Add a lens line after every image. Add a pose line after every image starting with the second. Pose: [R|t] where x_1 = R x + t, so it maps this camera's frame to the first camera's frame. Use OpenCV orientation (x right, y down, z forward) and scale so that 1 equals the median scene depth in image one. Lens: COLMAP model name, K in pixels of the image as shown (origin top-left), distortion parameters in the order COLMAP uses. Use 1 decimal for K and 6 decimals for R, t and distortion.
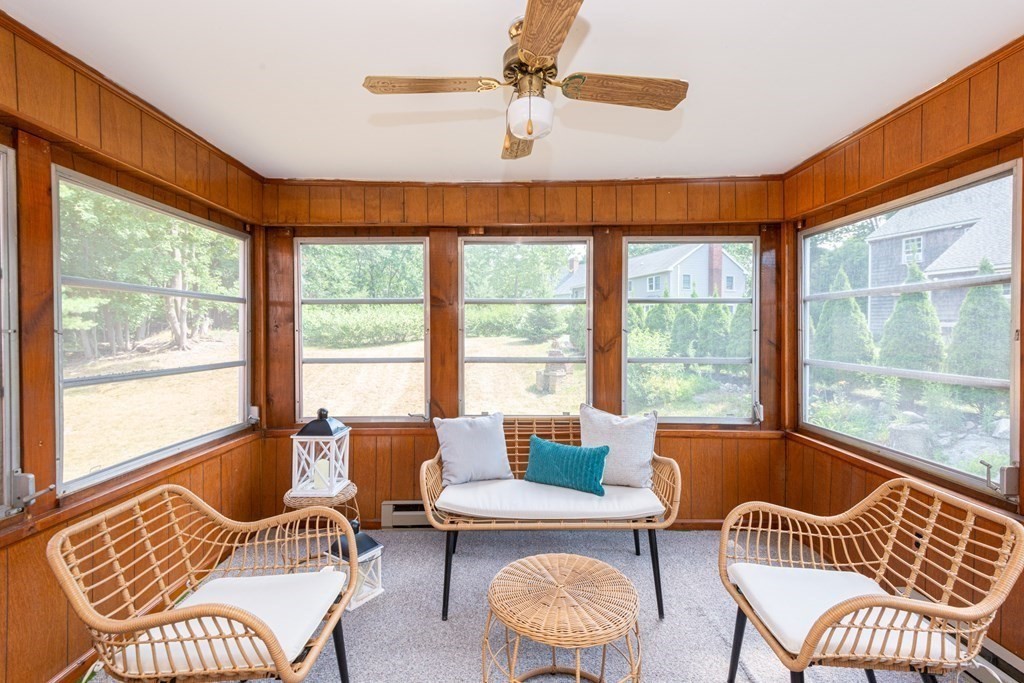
lens RADIAL K [[462.7, 0, 512.3], [0, 462.7, 339.3], [0, 0, 1]] dist [0.002385, 0.000514]
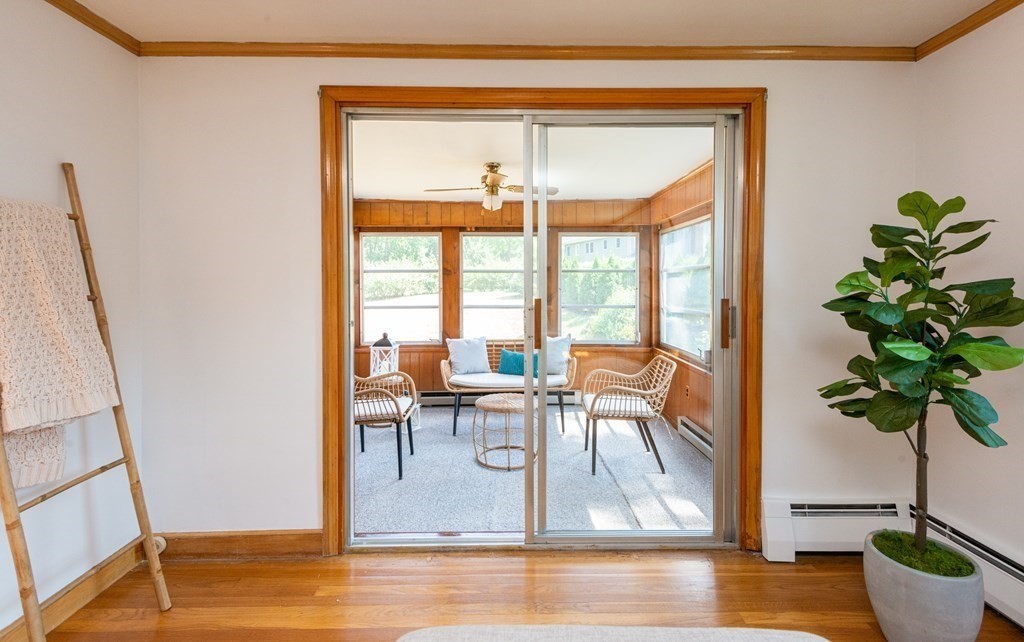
lens RADIAL K [[485.2, 0, 520.4], [0, 485.2, 288.1], [0, 0, 1]] dist [0.002858, 0.000101]
pose [[0.999621, -0.000541, 0.027506, 0.056449], [0.000880, 0.999924, -0.012313, -0.000111], [-0.027497, 0.012332, 0.999546, -0.783931]]
